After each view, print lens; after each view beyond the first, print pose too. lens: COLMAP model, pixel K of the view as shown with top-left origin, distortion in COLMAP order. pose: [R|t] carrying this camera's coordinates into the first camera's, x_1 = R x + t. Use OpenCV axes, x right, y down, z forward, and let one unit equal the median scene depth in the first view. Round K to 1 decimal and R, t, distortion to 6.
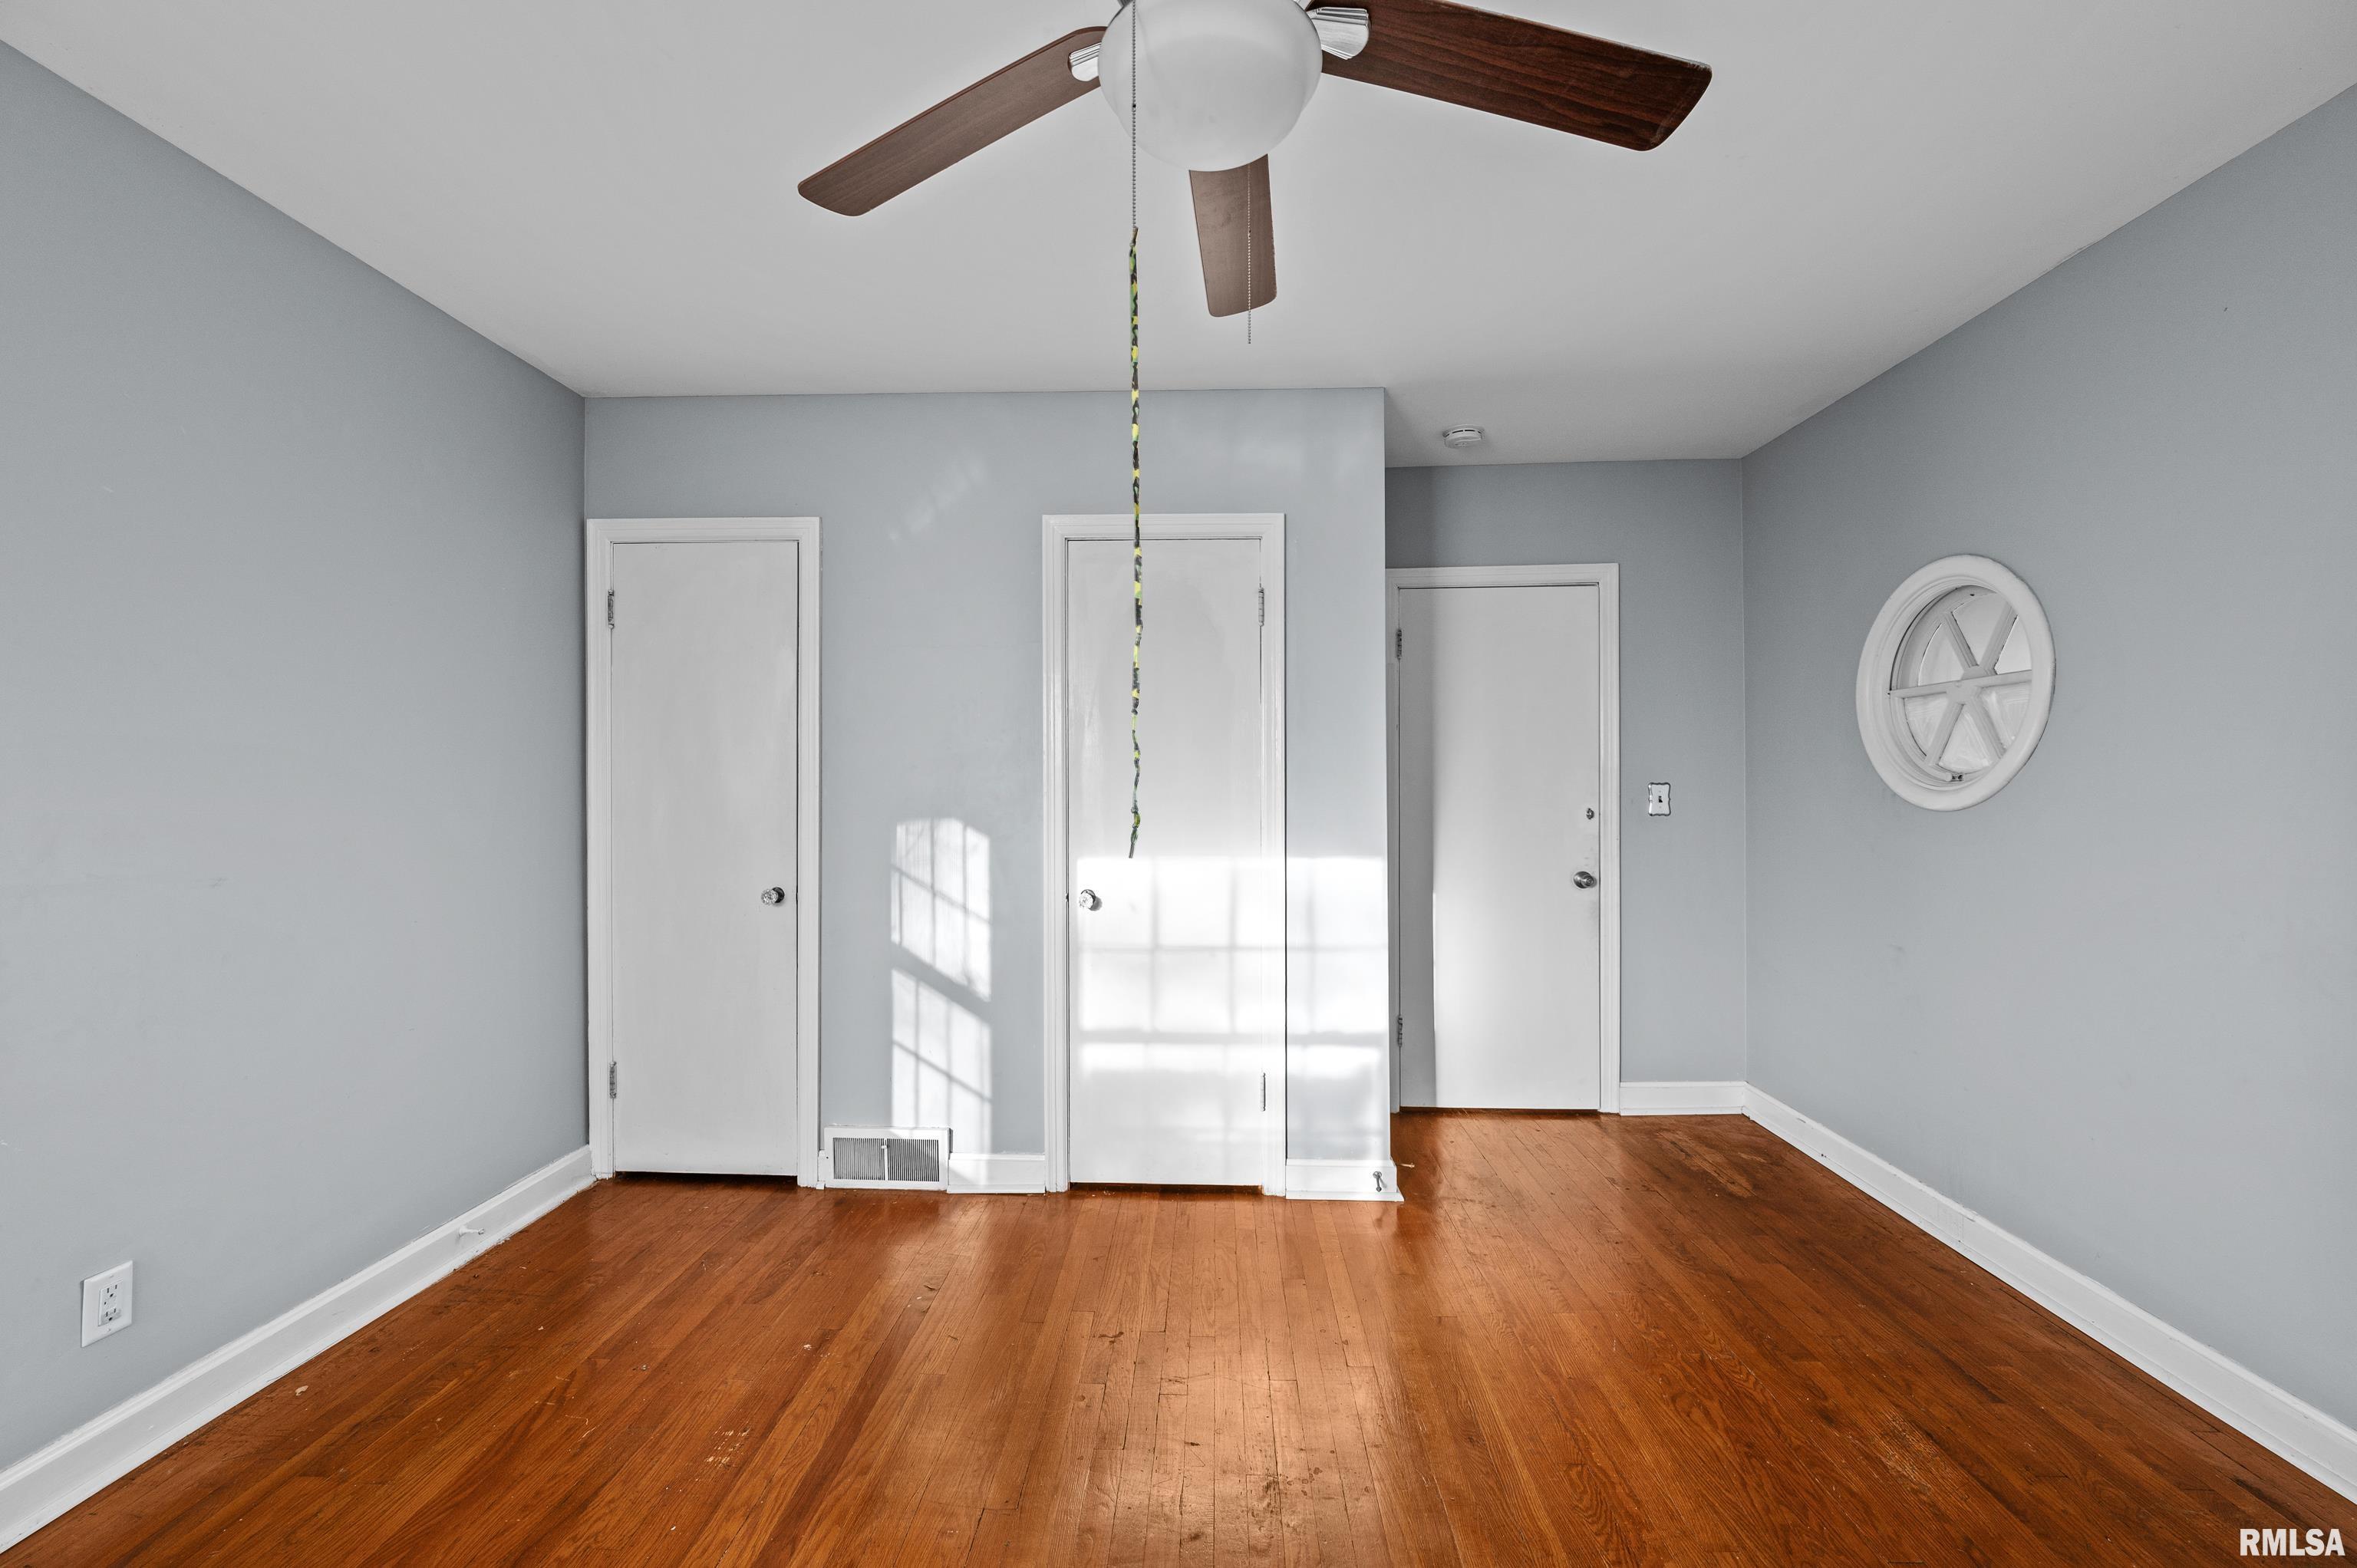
lens RADIAL K [[953.2, 0, 1176.6], [0, 953.2, 786.6], [0, 0, 1]] dist [-0.004773, 0.000367]
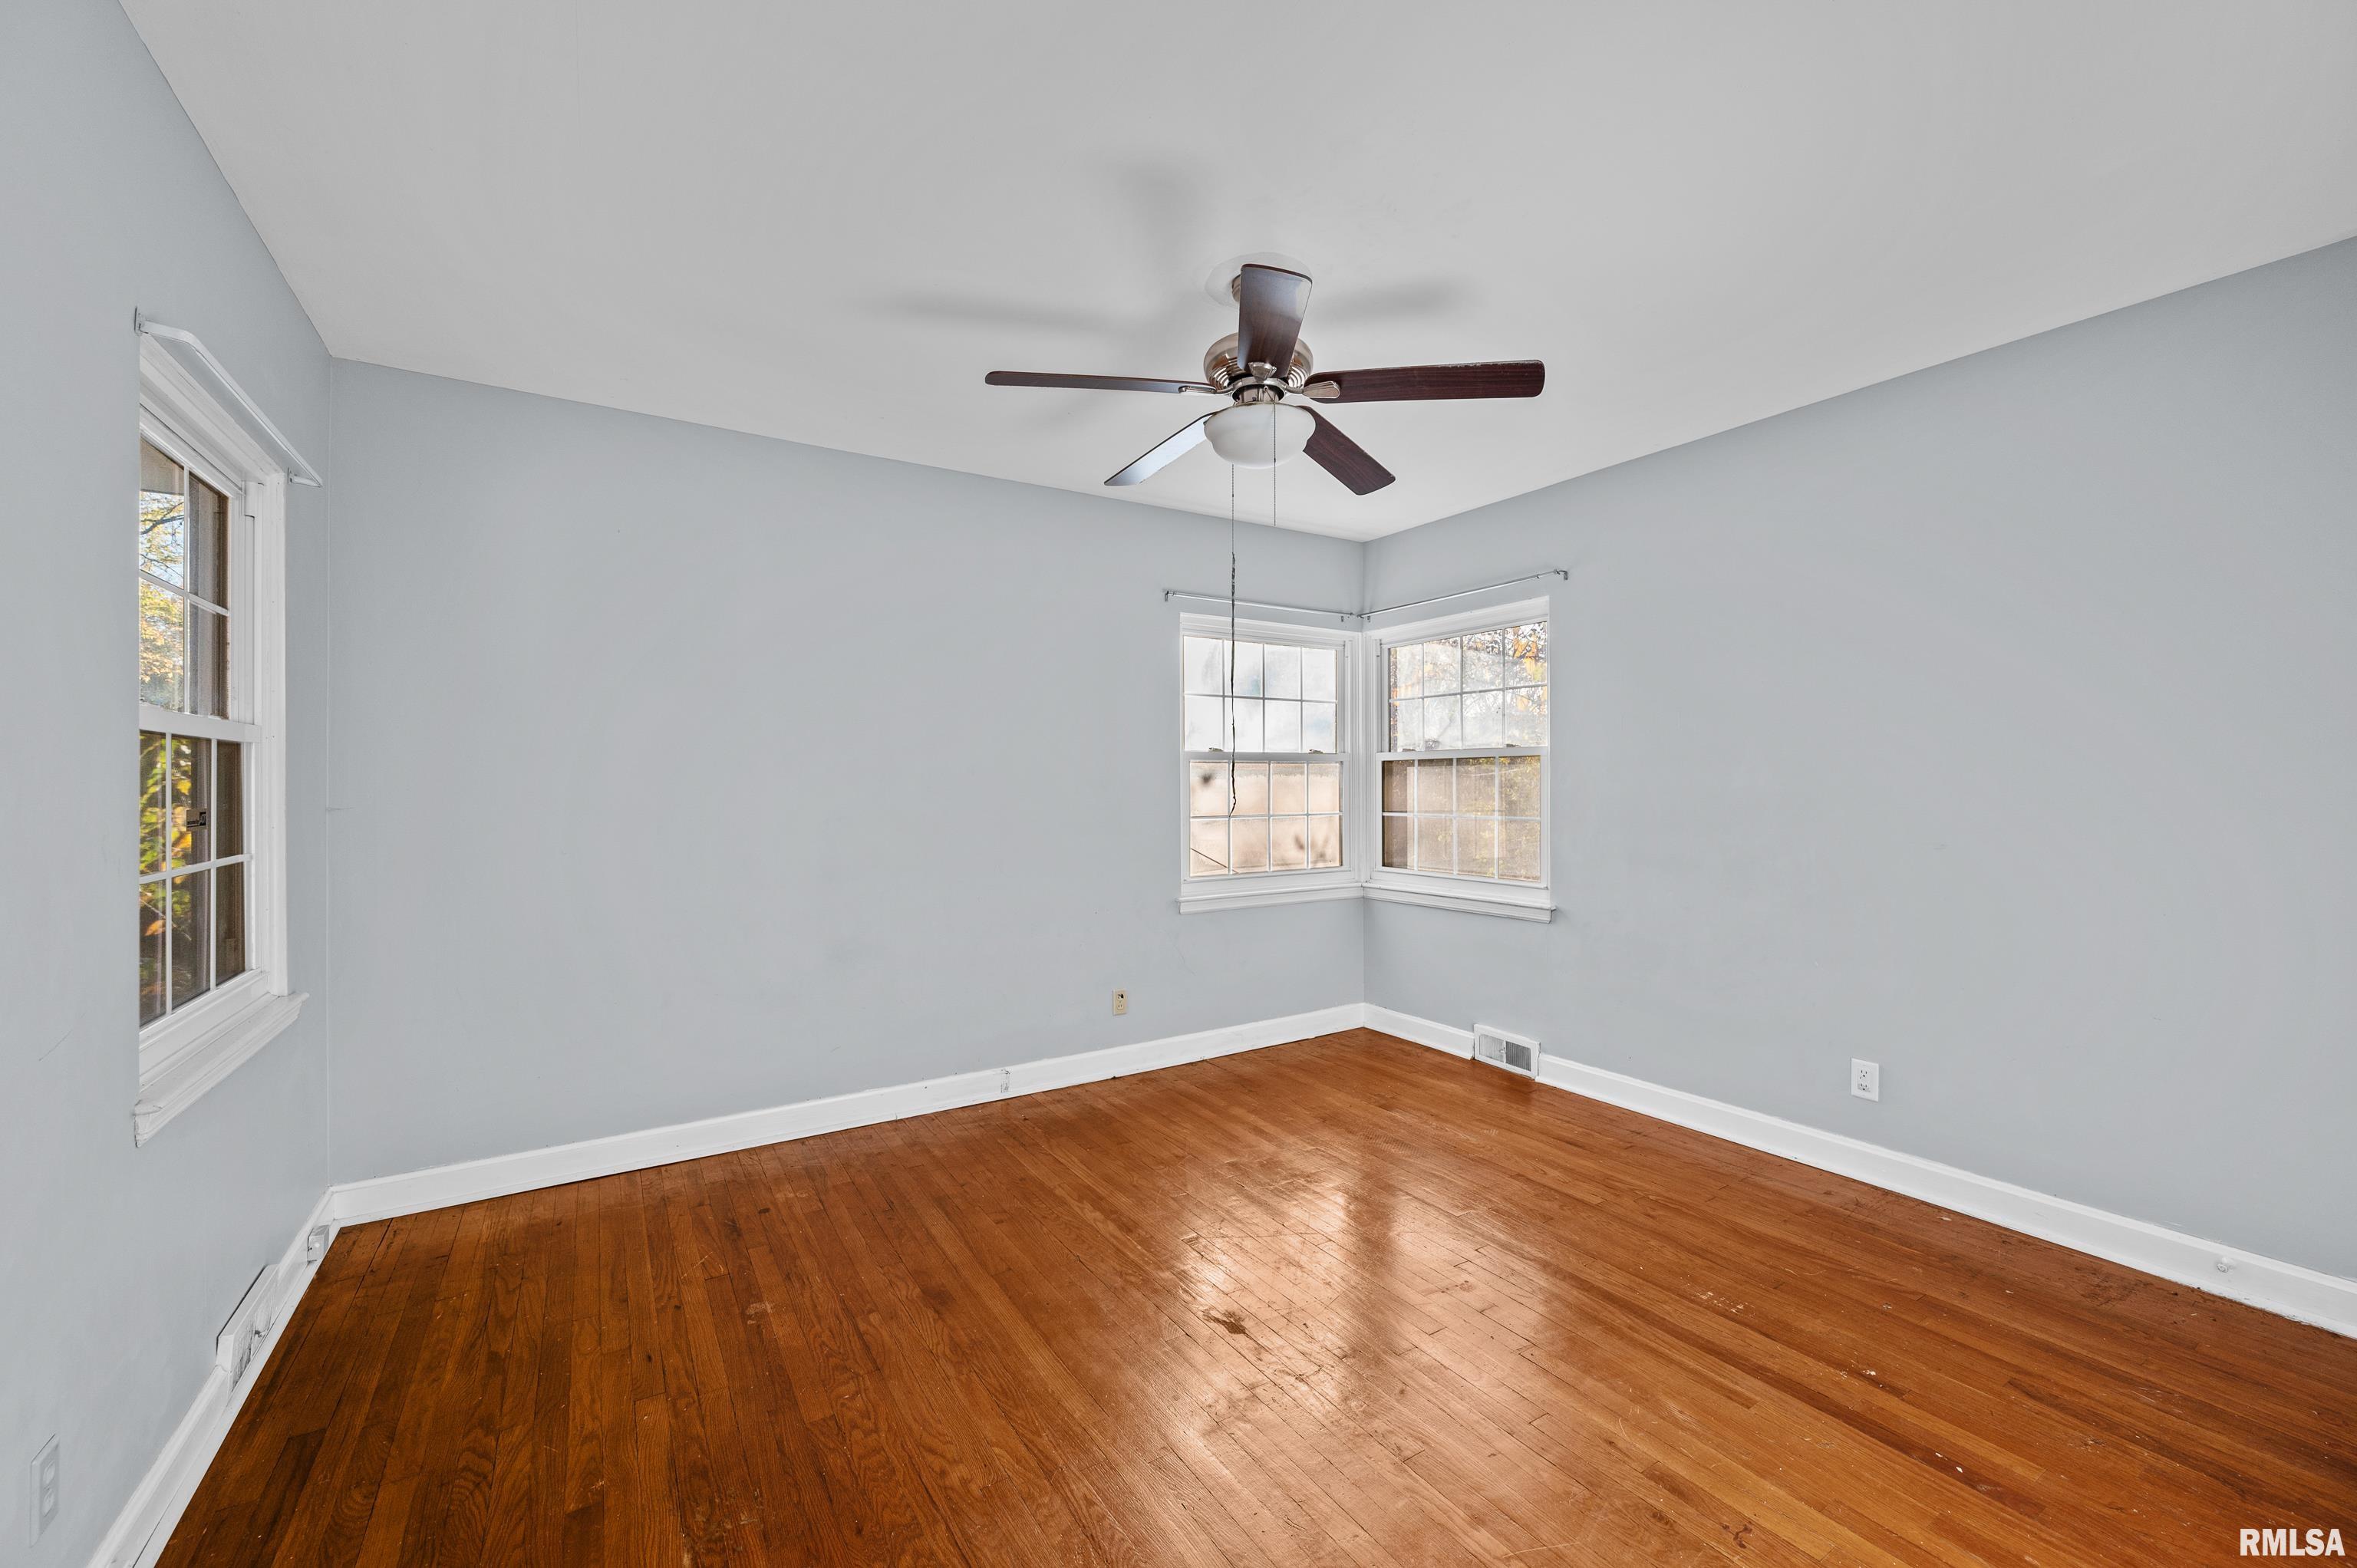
lens RADIAL K [[953.2, 0, 1181.4], [0, 953.2, 784.4], [0, 0, 1]] dist [-0.004773, 0.000367]
pose [[-0.830928, 0.001186, -0.556379, 0.866121], [0.002785, 0.999994, -0.002028, 0.005316], [0.556373, -0.003235, -0.830926, 1.728517]]
